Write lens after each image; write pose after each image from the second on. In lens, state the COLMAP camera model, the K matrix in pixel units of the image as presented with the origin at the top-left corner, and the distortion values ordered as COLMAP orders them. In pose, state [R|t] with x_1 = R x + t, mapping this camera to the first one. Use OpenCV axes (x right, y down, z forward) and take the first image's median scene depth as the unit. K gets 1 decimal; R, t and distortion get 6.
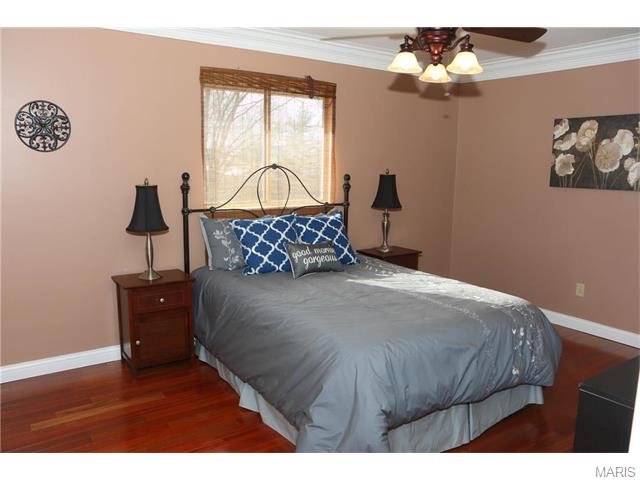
lens RADIAL K [[498.3, 0, 319.4], [0, 498.3, 244.6], [0, 0, 1]] dist [-0.109899, 0.114044]
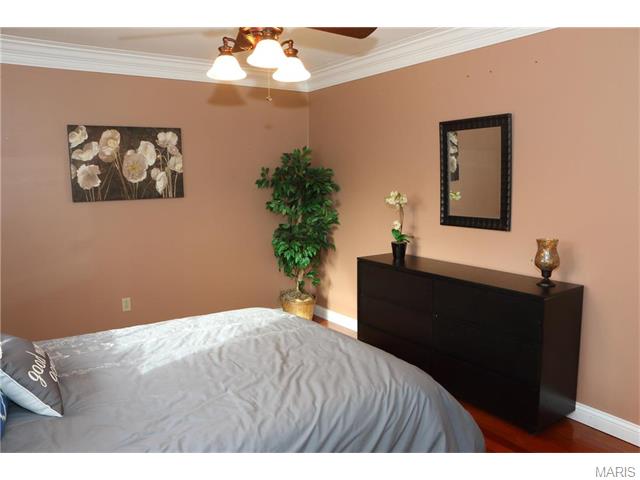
lens RADIAL K [[498.3, 0, 319.4], [0, 498.3, 244.6], [0, 0, 1]] dist [-0.109899, 0.114044]
pose [[0.012364, -0.158266, 0.987319, -0.421873], [0.175082, 0.972483, 0.153695, -0.110214], [-0.984476, 0.170961, 0.039733, 0.589190]]
